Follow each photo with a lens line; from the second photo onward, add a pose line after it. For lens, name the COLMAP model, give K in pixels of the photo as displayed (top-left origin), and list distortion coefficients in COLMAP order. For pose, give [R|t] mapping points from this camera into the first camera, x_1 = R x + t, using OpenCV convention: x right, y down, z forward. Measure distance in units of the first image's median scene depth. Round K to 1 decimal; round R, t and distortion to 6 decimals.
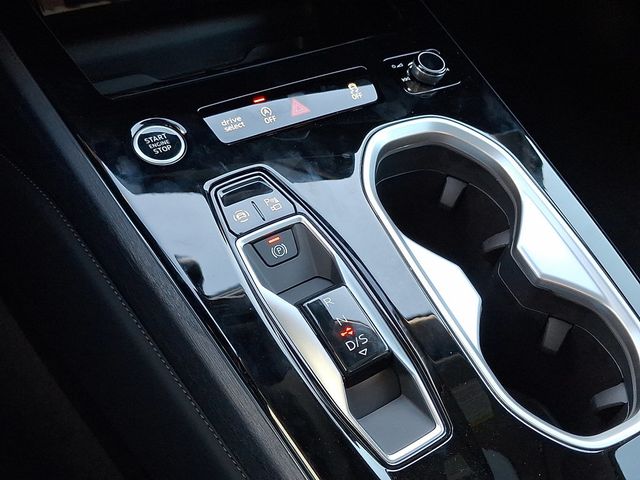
lens RADIAL K [[472.8, 0, 320.0], [0, 472.8, 240.0], [0, 0, 1]] dist [0.001335, 0.000081]
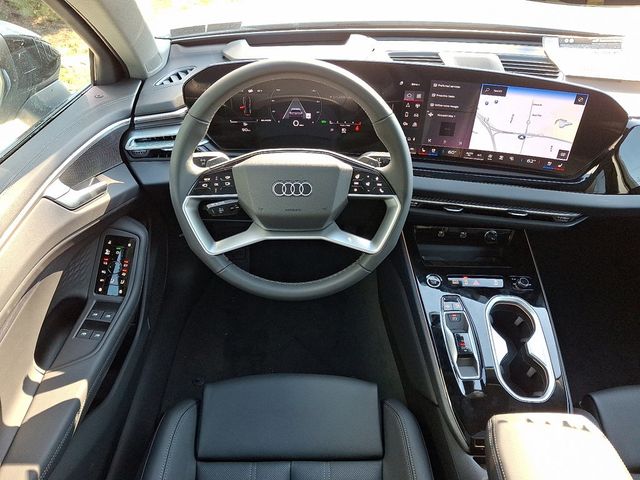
lens RADIAL K [[472.8, 0, 320.0], [0, 472.8, 240.0], [0, 0, 1]] dist [0.001335, 0.000081]
pose [[0.796402, 0.233980, -0.557671, 0.906287], [-0.398496, 0.896660, -0.192879, 0.555396], [0.454911, 0.375839, 0.807342, -2.399226]]
